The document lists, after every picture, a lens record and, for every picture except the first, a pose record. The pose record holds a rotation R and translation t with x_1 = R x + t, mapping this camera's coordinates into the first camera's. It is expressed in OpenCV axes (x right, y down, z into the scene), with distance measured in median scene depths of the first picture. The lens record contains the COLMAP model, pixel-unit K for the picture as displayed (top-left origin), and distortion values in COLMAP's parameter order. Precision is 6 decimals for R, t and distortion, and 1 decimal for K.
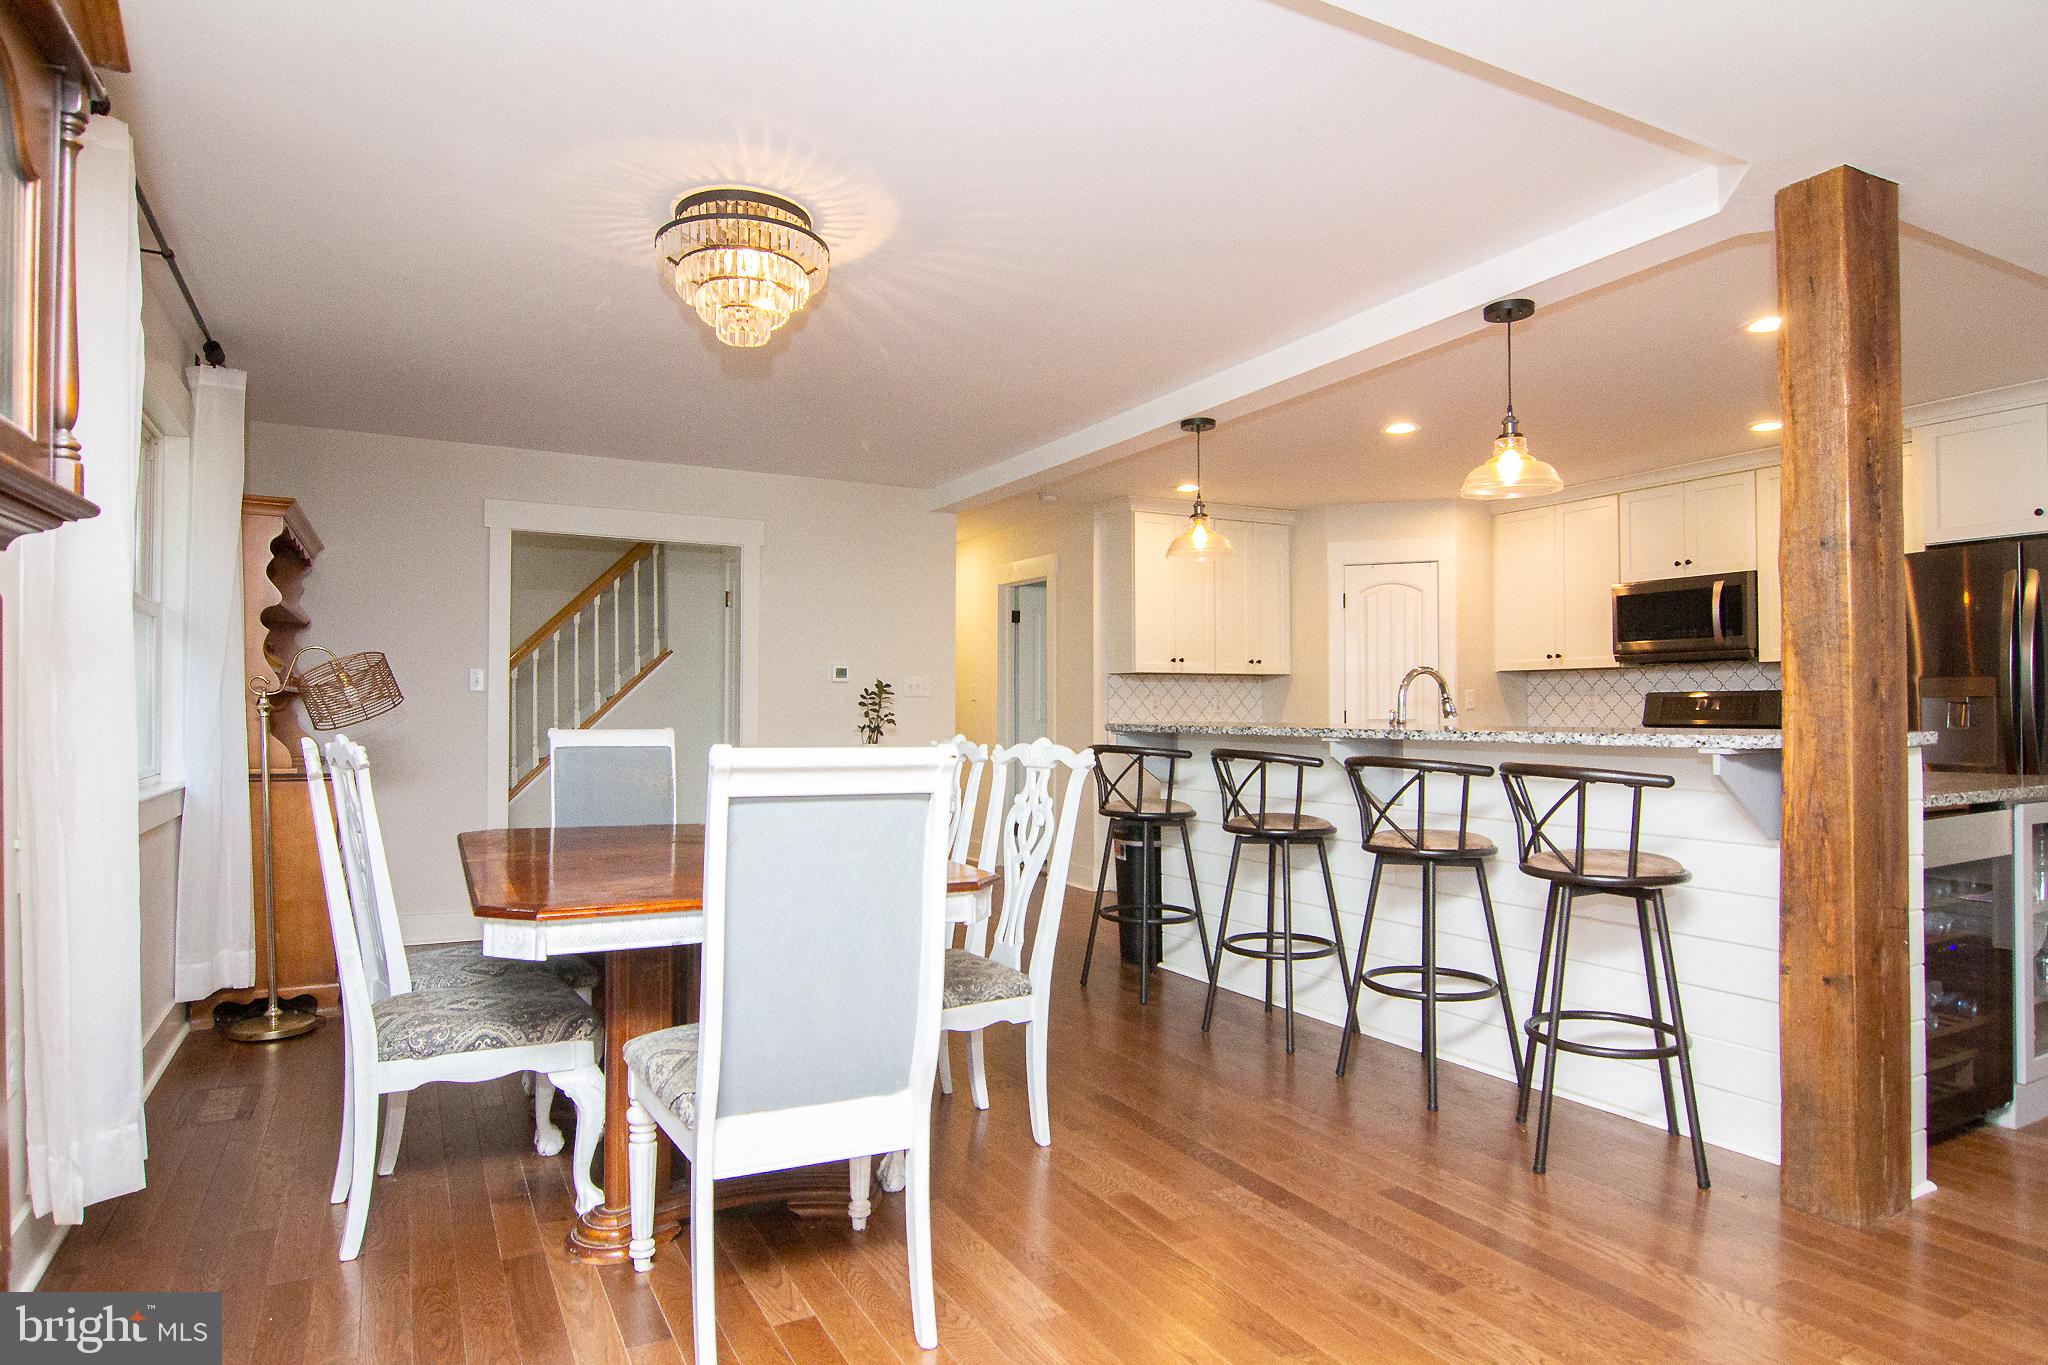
lens RADIAL K [[1203.7, 0, 1034.9], [0, 1203.7, 694.8], [0, 0, 1]] dist [-0.009811, -0.004095]
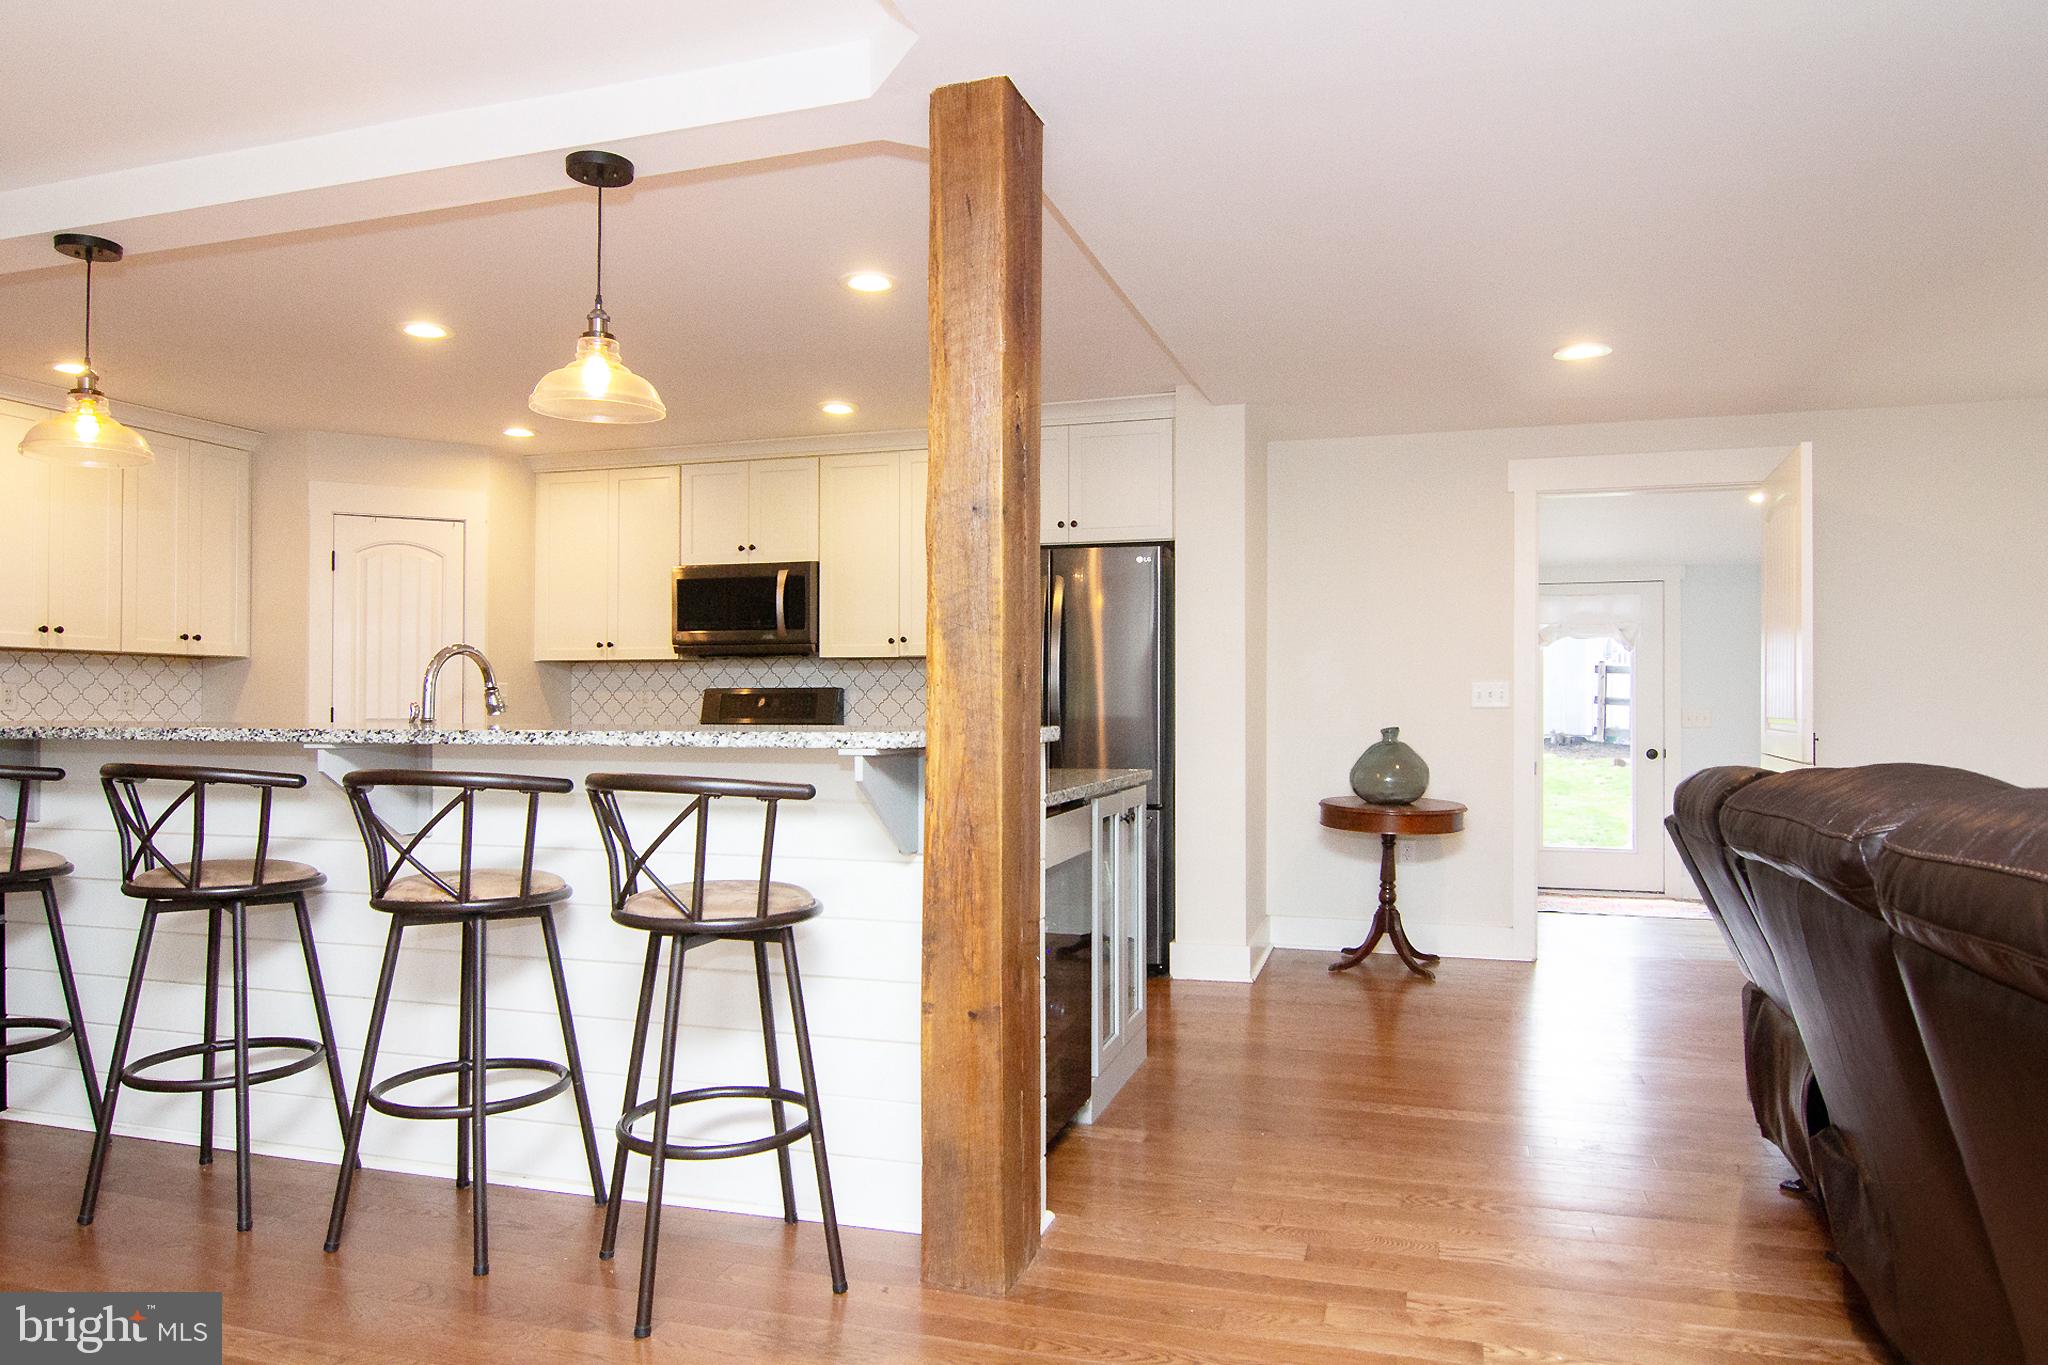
lens RADIAL K [[1203.7, 0, 1034.9], [0, 1203.7, 694.8], [0, 0, 1]] dist [-0.009811, -0.004095]
pose [[0.701953, 0.012409, 0.712115, 0.053256], [-0.010299, 0.999921, -0.007272, 0.009878], [-0.712148, -0.002230, 0.702025, 0.263378]]
